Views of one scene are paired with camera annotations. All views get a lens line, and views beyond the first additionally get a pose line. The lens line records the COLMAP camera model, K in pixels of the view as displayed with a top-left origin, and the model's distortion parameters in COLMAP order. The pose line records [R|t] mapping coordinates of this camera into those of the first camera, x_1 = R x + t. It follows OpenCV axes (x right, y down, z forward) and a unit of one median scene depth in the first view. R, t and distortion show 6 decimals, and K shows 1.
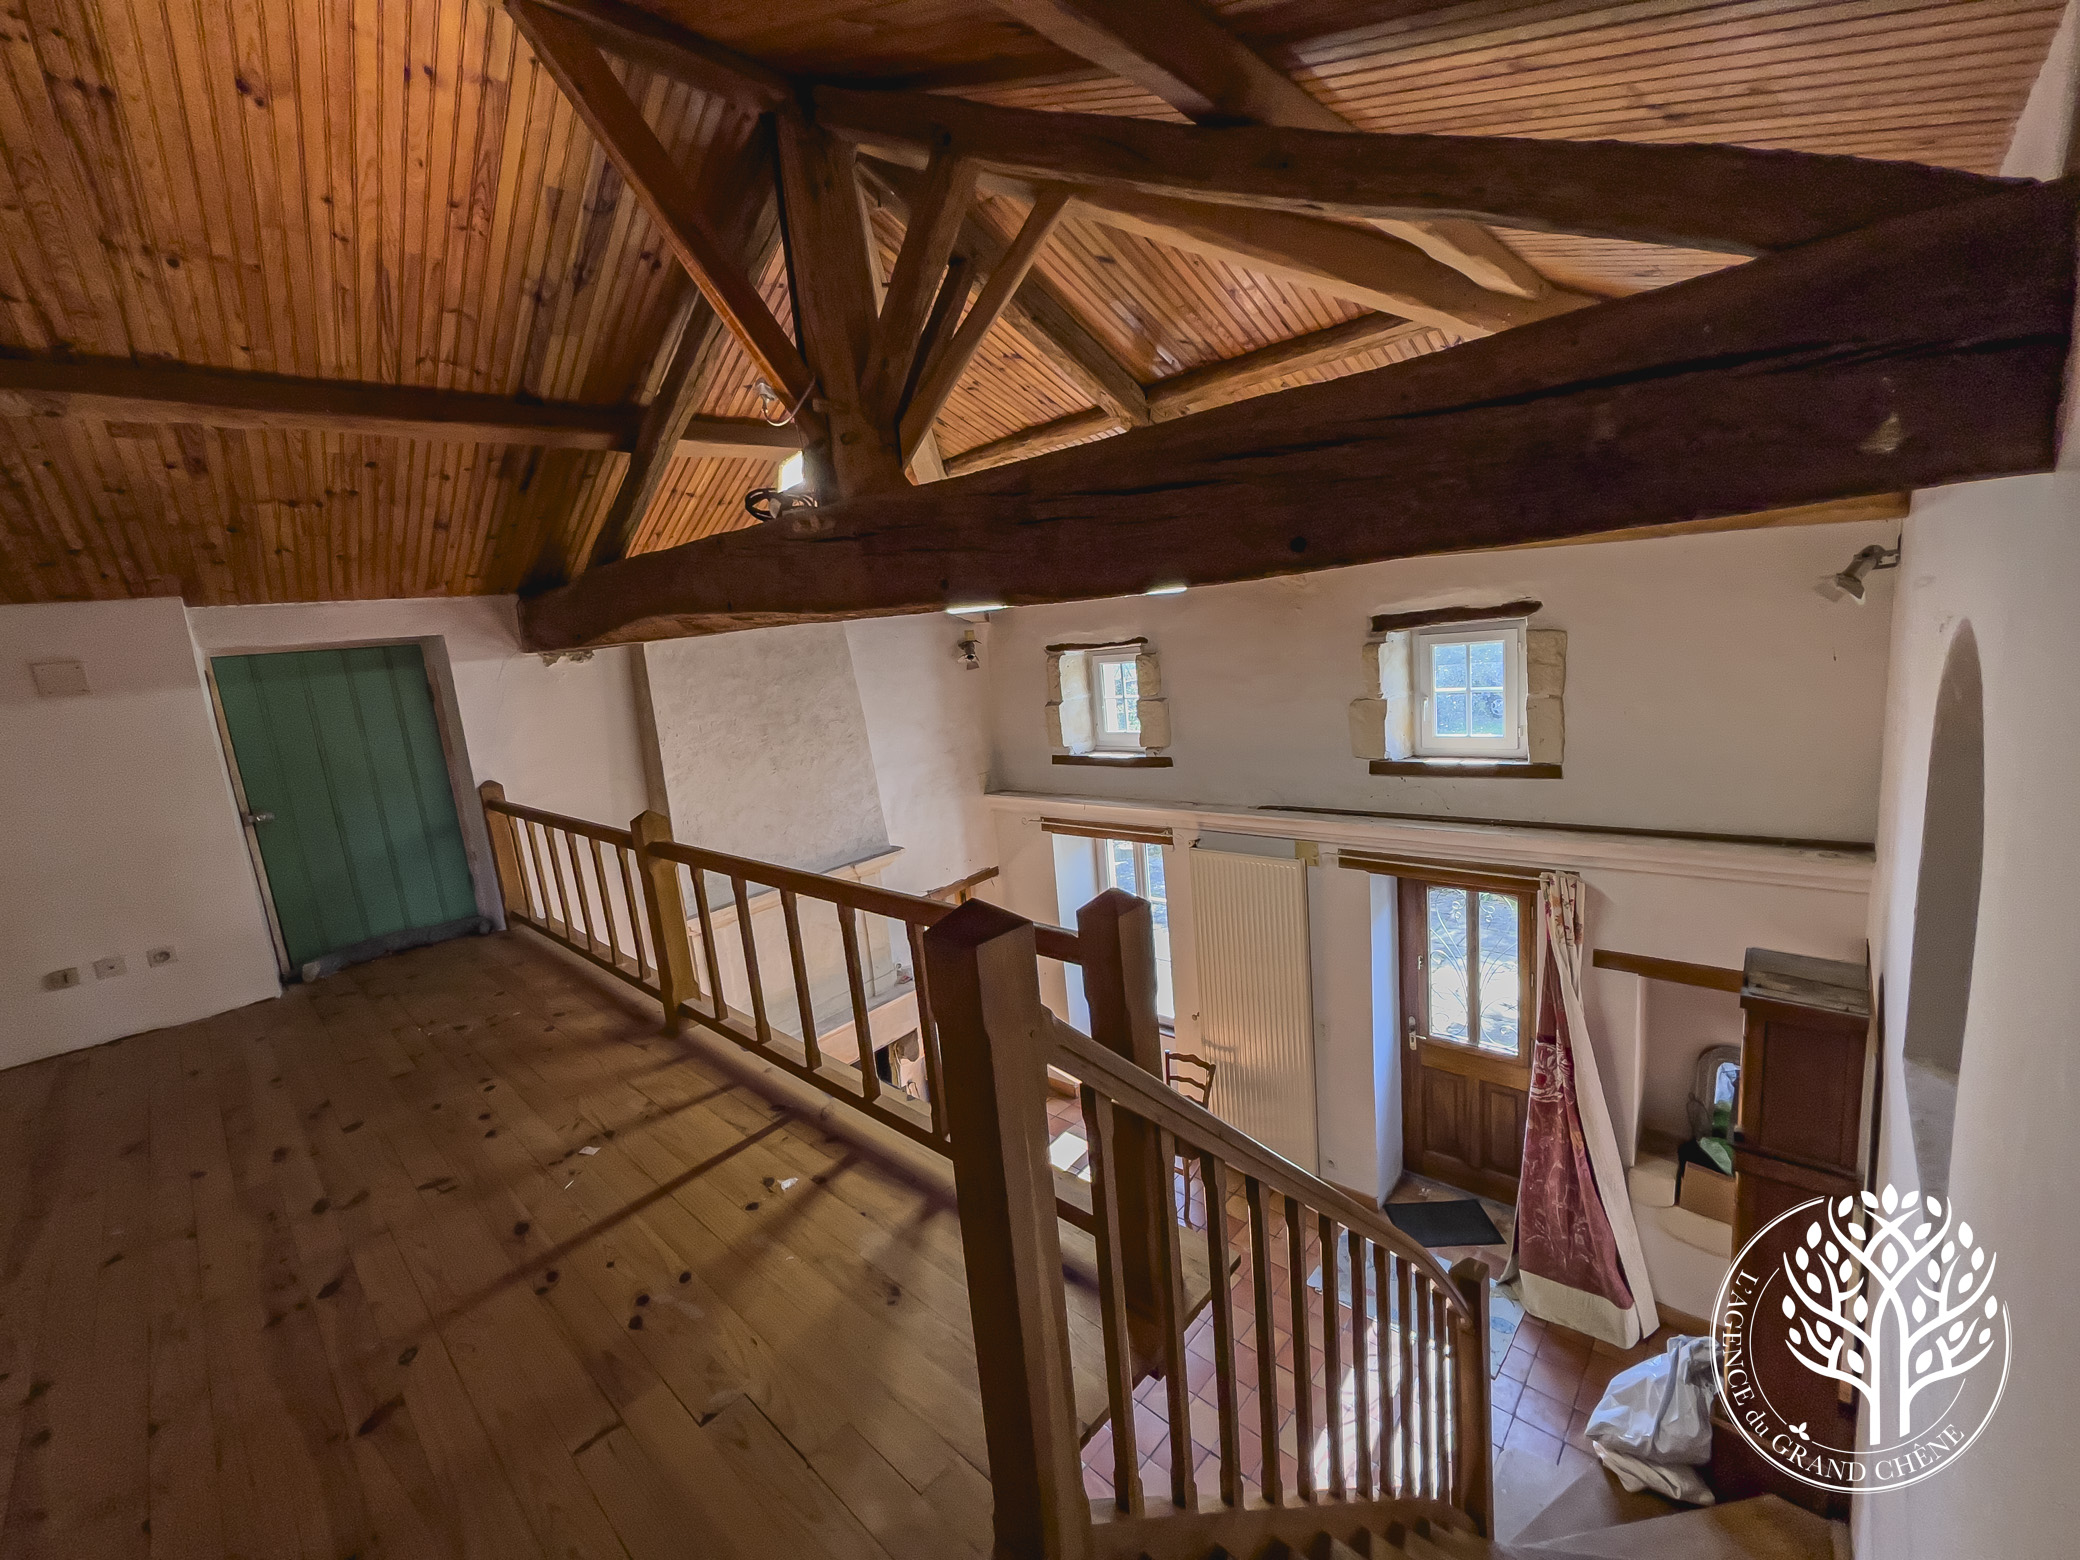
lens RADIAL K [[829.4, 0, 1041.4], [0, 829.4, 772.6], [0, 0, 1]] dist [-0.002241, 0.000989]
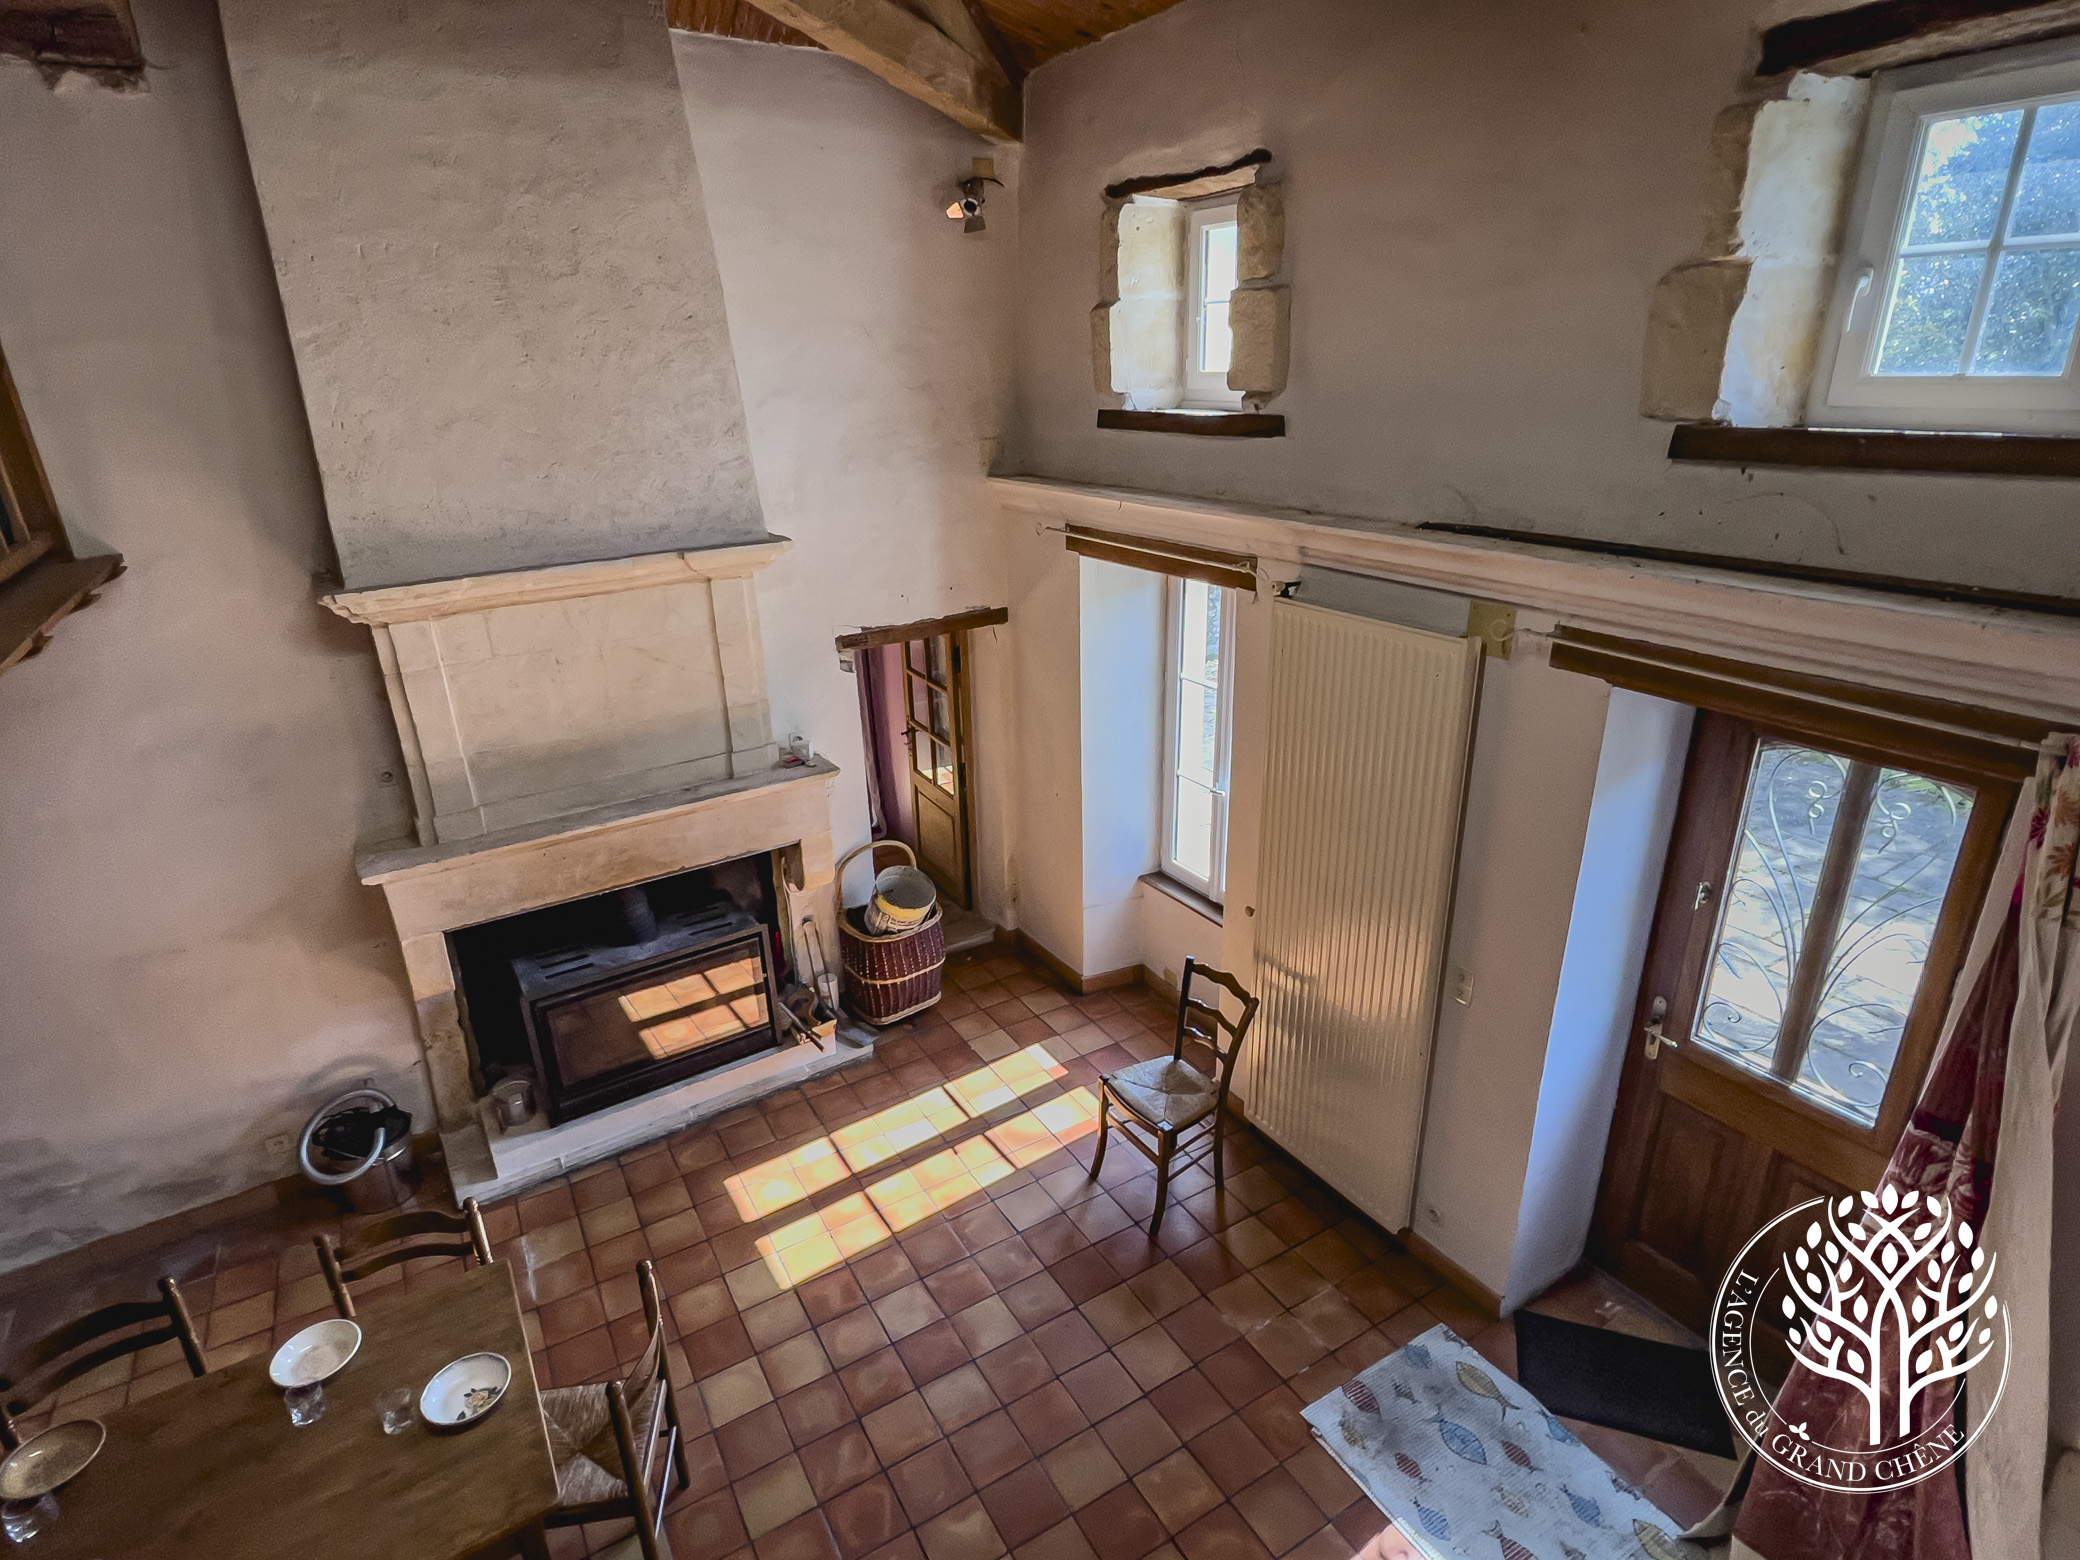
lens RADIAL K [[1093.6, 0, 1036.5], [0, 1093.6, 779.1], [0, 0, 1]] dist [-0.003950, 0.001516]
pose [[0.958114, 0.163792, -0.234925, 0.232909], [-0.106925, 0.965576, 0.237128, 0.060377], [0.265678, -0.202077, 0.942645, 0.335189]]
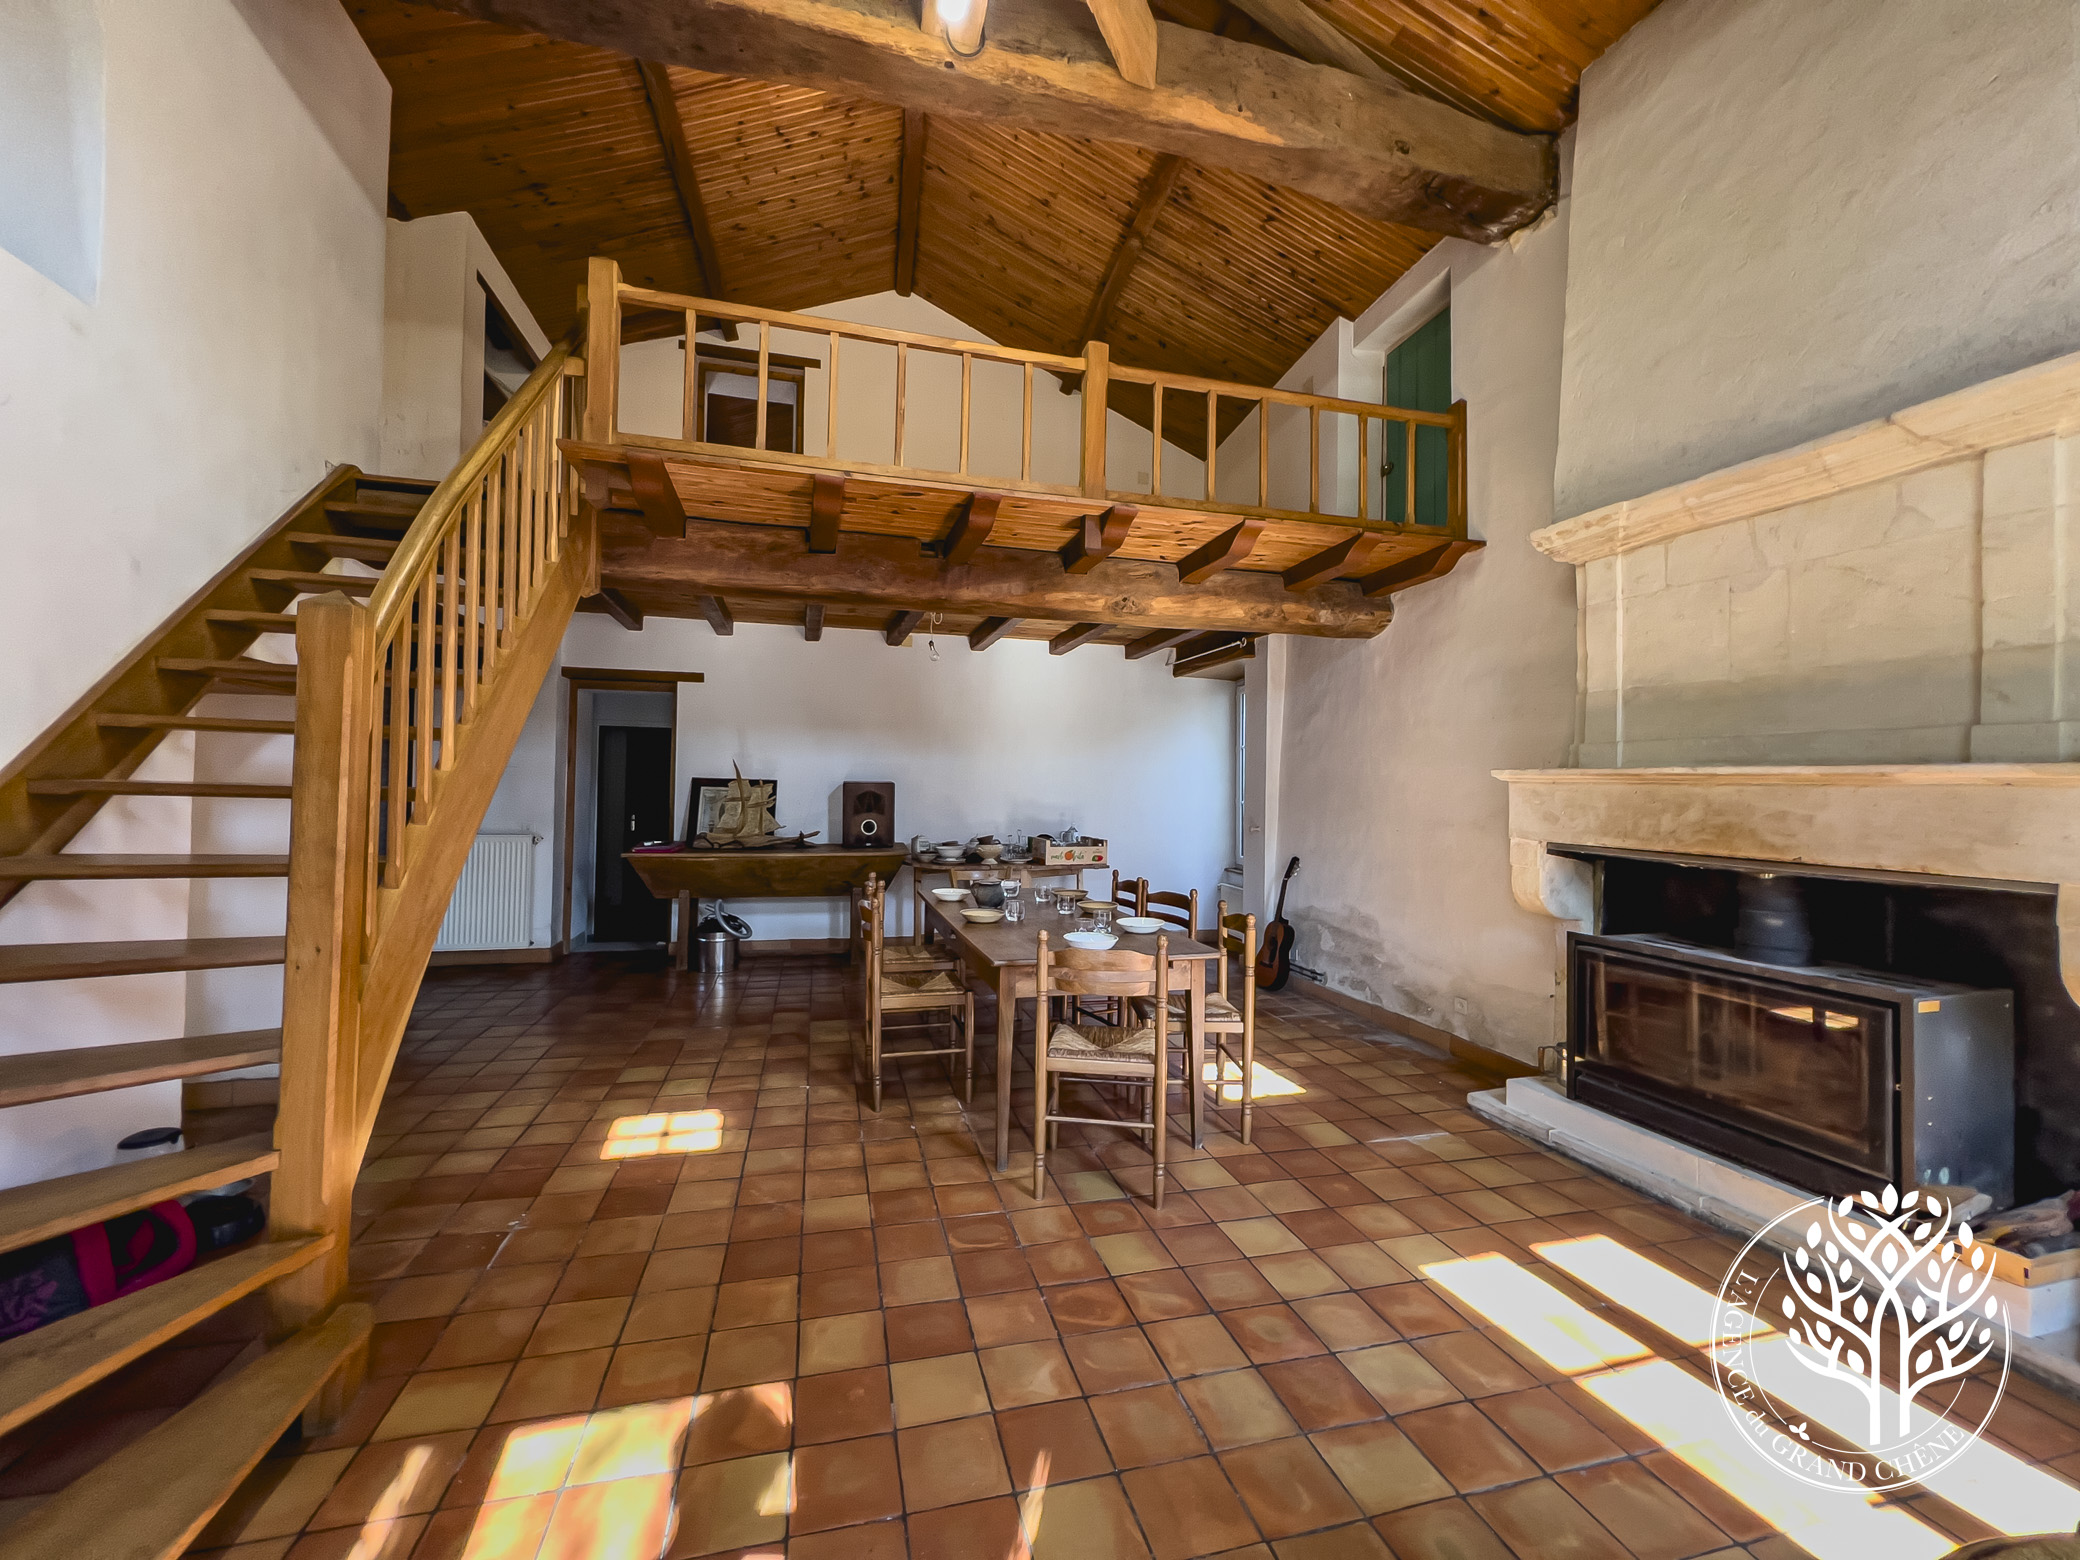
lens RADIAL K [[829.4, 0, 1039.1], [0, 829.4, 774.4], [0, 0, 1]] dist [-0.002241, 0.000989]
pose [[-0.530380, 0.069402, -0.844914, 0.404837], [-0.106505, 0.983292, 0.147625, 0.297307], [0.841043, 0.168285, -0.514127, 0.947096]]
